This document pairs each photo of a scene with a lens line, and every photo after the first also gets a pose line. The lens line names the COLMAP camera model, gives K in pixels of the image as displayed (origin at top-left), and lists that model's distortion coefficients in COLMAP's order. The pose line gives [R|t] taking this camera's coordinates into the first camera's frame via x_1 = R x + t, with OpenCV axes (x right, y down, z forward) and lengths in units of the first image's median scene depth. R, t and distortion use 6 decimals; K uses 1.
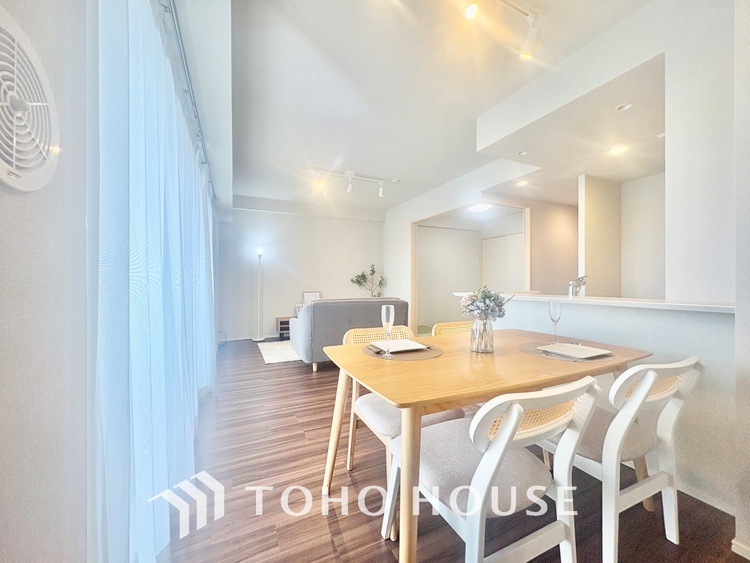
lens RADIAL K [[299.0, 0, 375.0], [0, 299.0, 281.5], [0, 0, 1]] dist [-0.000756, -0.000018]
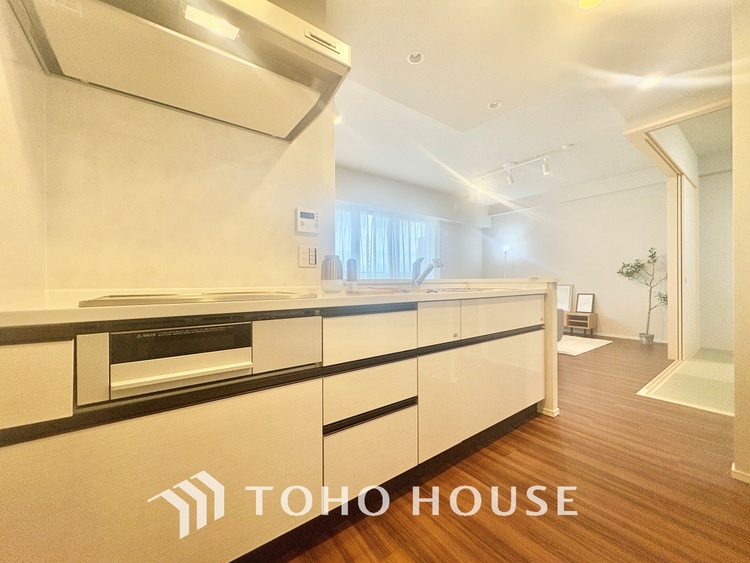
lens RADIAL K [[299.0, 0, 375.0], [0, 299.0, 281.5], [0, 0, 1]] dist [-0.000756, -0.000018]
pose [[0.195880, 0.006406, -0.980607, 0.779426], [0.000279, 0.999978, 0.006588, 0.022312], [0.980628, -0.001564, 0.195874, 0.339992]]
